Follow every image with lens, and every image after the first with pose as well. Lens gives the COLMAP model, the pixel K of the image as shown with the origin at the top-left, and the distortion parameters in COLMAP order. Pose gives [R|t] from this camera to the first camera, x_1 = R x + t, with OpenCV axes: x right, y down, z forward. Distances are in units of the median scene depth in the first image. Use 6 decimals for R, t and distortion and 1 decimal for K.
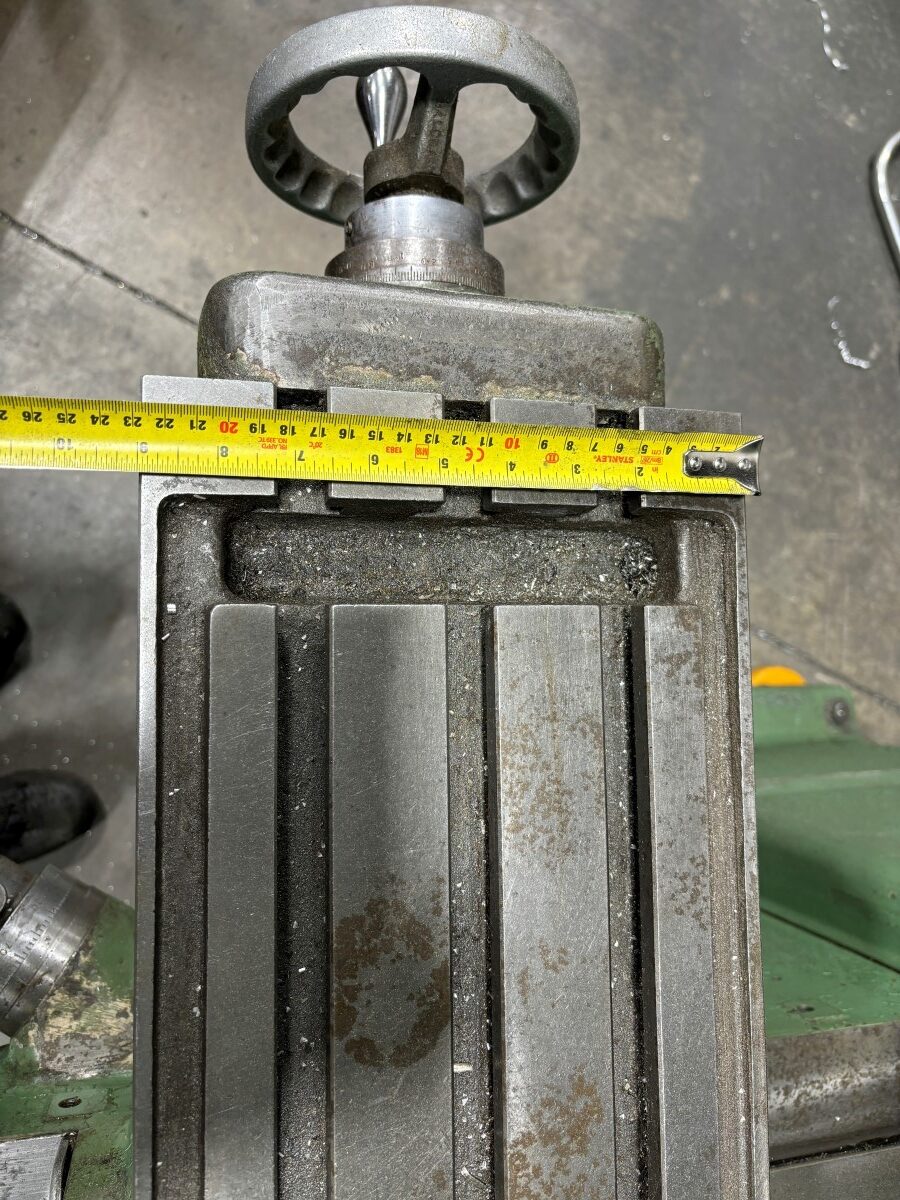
lens RADIAL K [[917.1, 0, 465.9], [0, 917.1, 596.8], [0, 0, 1]] dist [0.062864, -0.090278]
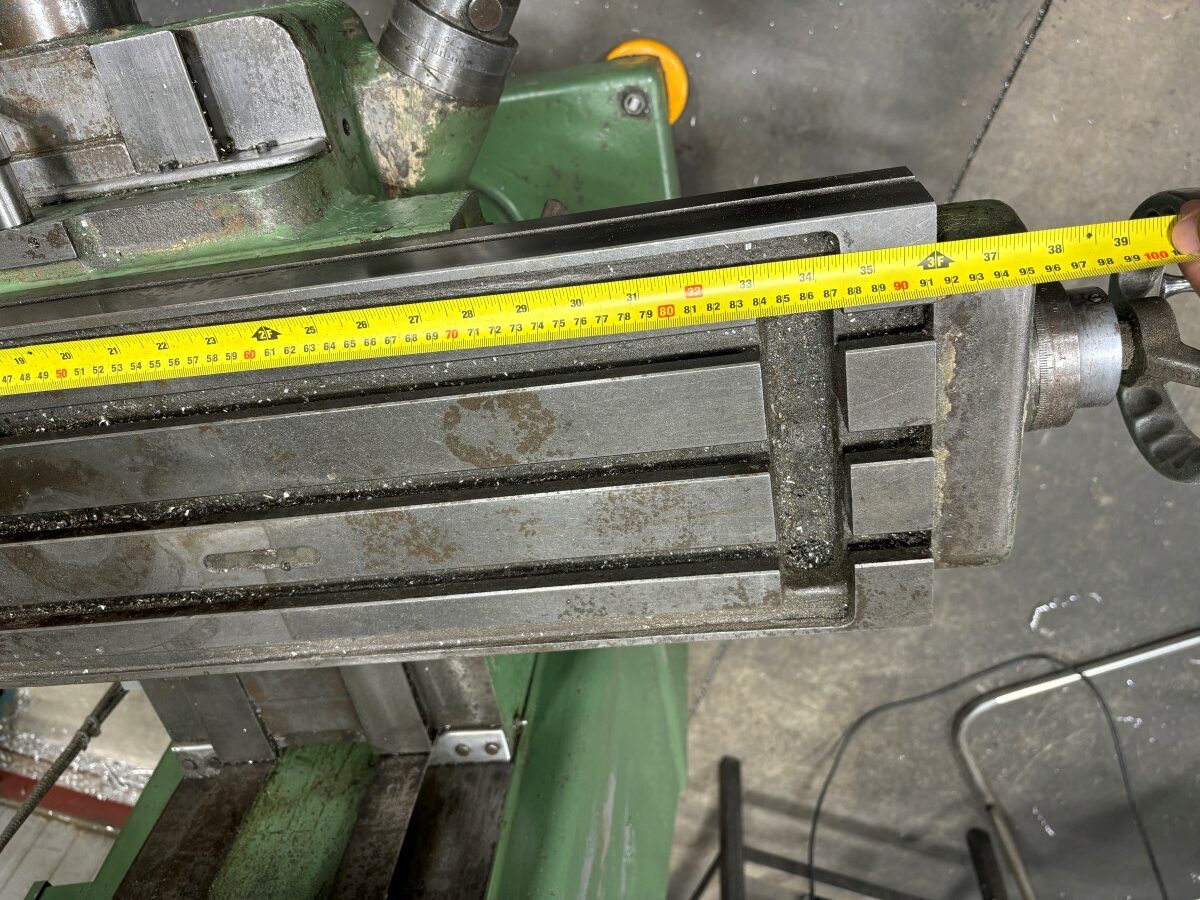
lens RADIAL K [[917.1, 0, 601.5], [0, 917.1, 456.4], [0, 0, 1]] dist [0.062864, -0.090278]
pose [[0.121141, 0.964503, 0.234647, -0.312394], [-0.973544, 0.069305, 0.217737, -0.040980], [0.193745, -0.254816, 0.947381, -0.294818]]
